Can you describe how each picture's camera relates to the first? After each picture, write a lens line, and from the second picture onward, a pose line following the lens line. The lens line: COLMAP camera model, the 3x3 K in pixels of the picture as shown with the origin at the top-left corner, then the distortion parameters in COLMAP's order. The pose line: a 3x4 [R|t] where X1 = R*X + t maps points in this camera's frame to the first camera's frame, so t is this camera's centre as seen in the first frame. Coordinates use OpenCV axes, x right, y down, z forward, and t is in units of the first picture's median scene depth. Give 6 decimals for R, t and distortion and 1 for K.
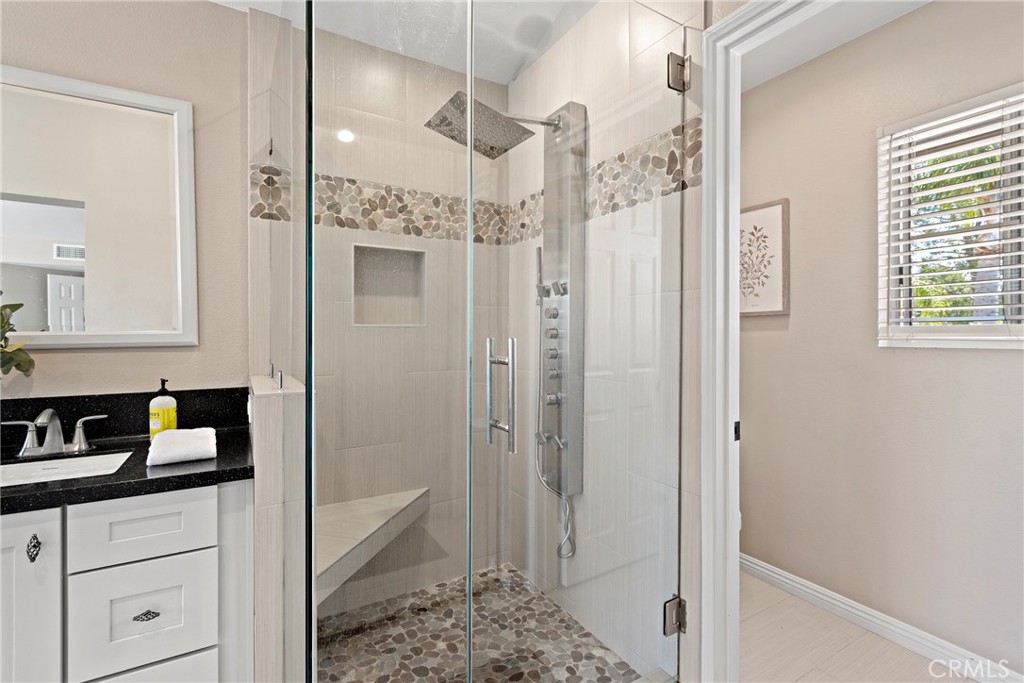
lens RADIAL K [[455.9, 0, 525.5], [0, 455.9, 333.1], [0, 0, 1]] dist [0.006033, -0.002162]
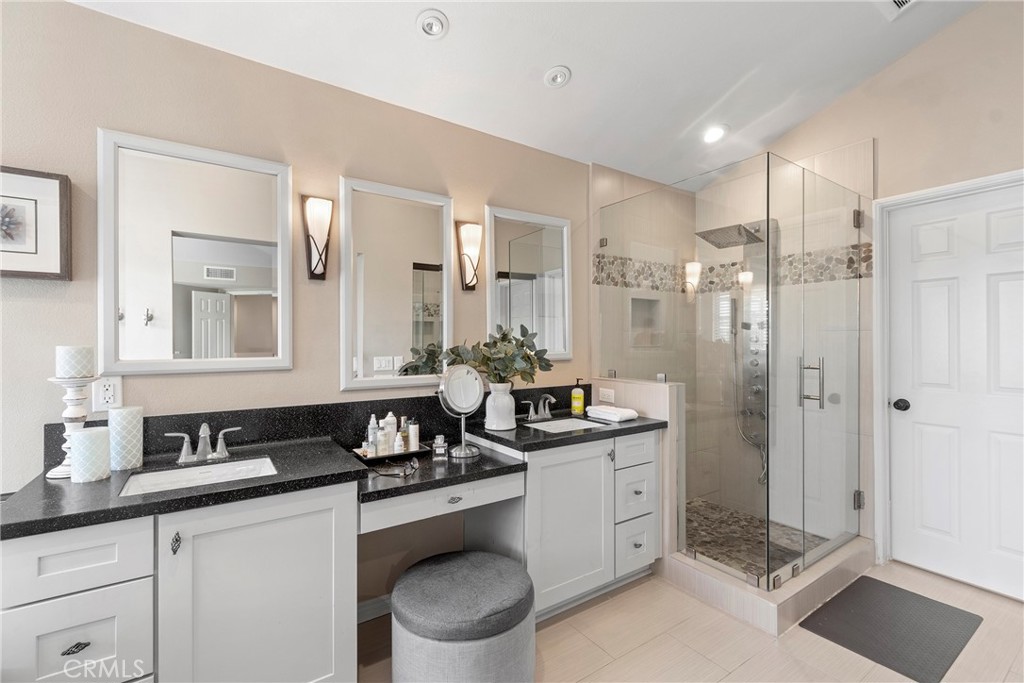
lens RADIAL K [[455.9, 0, 528.2], [0, 455.9, 344.4], [0, 0, 1]] dist [0.006033, -0.002162]
pose [[0.996818, -0.007648, 0.079342, -1.138938], [0.008053, 0.999956, -0.004784, -0.028303], [-0.079302, 0.005407, 0.996836, -0.780548]]
